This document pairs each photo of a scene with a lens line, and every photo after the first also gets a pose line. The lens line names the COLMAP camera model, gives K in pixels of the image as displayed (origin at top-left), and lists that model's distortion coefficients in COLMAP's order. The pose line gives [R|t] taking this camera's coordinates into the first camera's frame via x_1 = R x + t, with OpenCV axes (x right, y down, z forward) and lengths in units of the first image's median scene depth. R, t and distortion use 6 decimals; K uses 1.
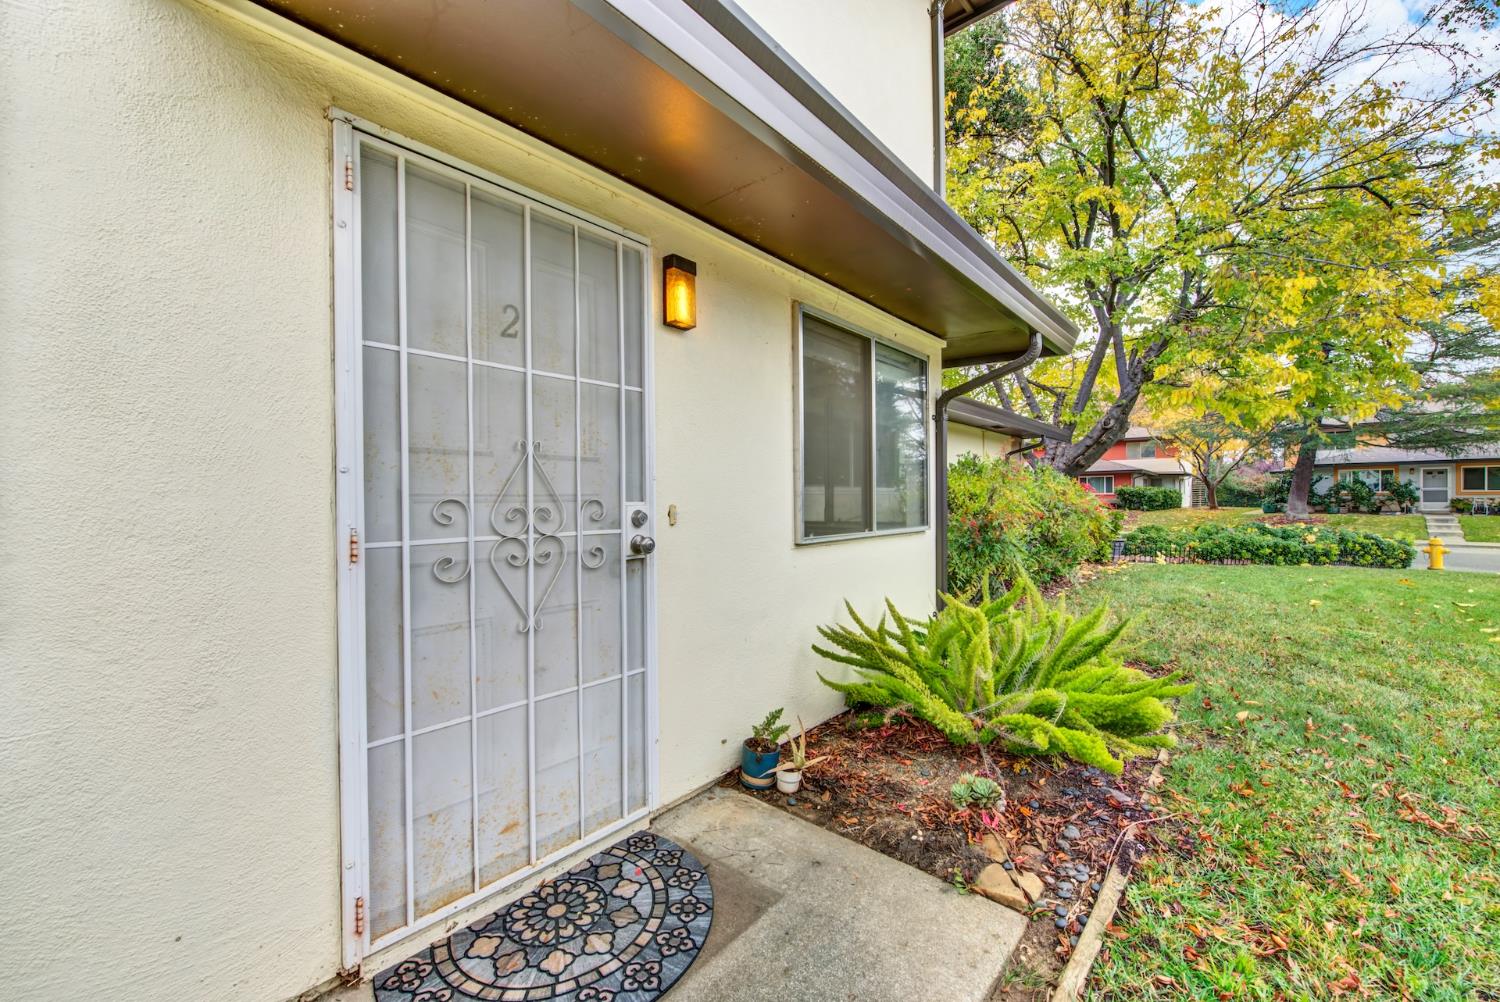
lens RADIAL K [[612.1, 0, 761.9], [0, 612.1, 498.6], [0, 0, 1]] dist [0.001639, -0.002177]
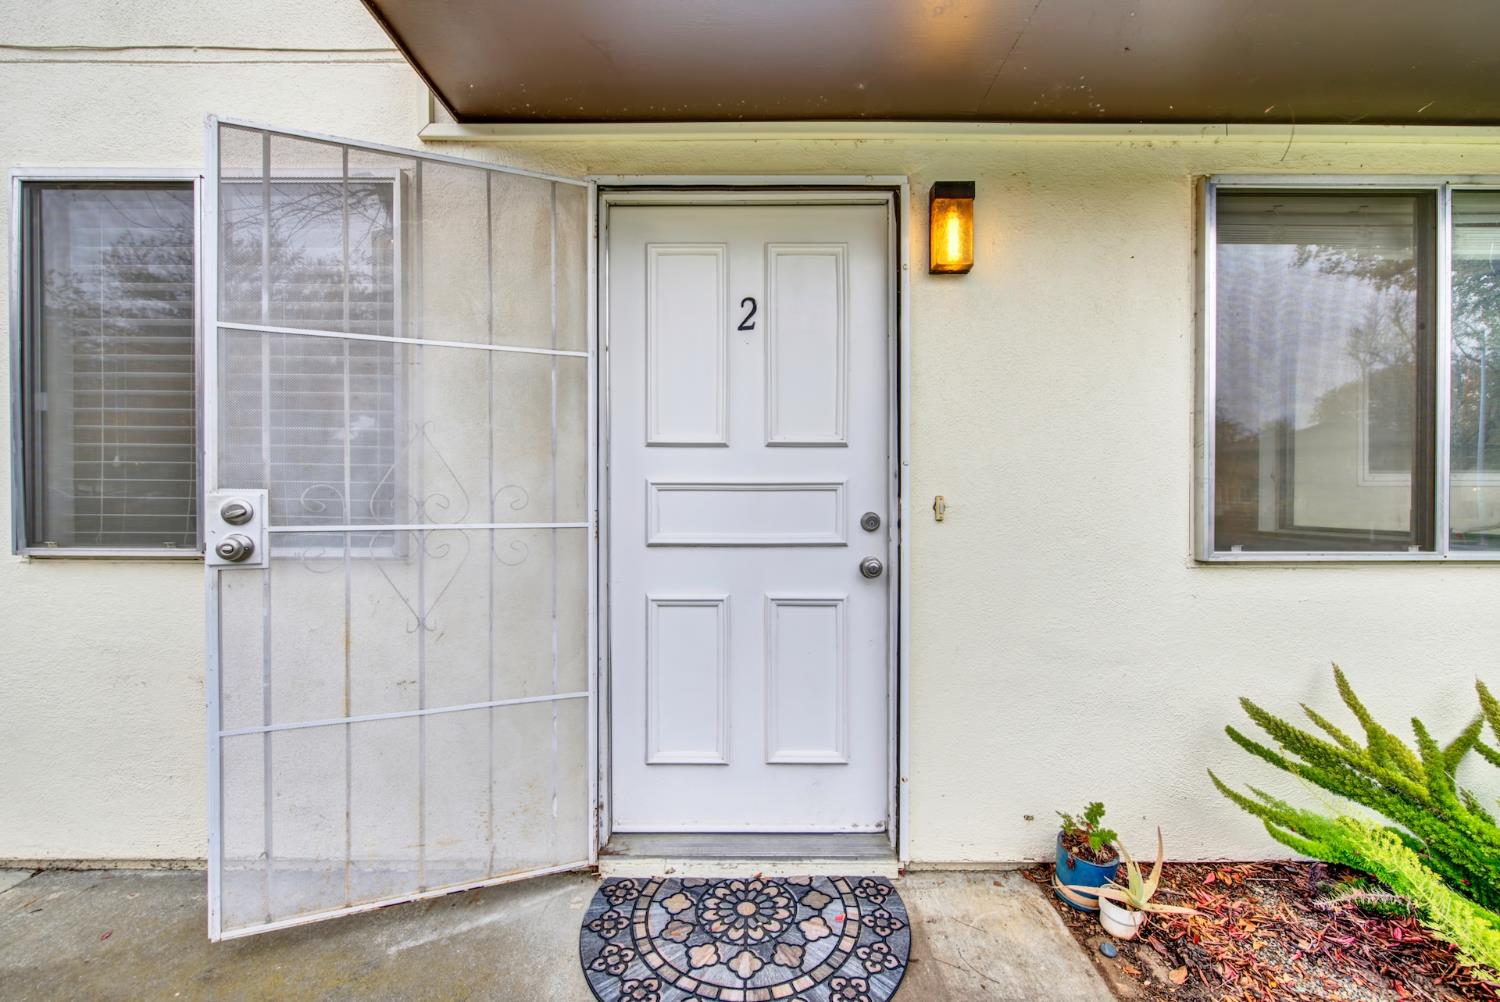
lens RADIAL K [[612.1, 0, 752.6], [0, 612.1, 498.3], [0, 0, 1]] dist [0.001639, -0.002177]
pose [[0.629556, 0.011028, -0.776876, 0.320936], [-0.004440, 0.999934, 0.010596, 0.005887], [0.776942, -0.003222, 0.629564, 0.299879]]
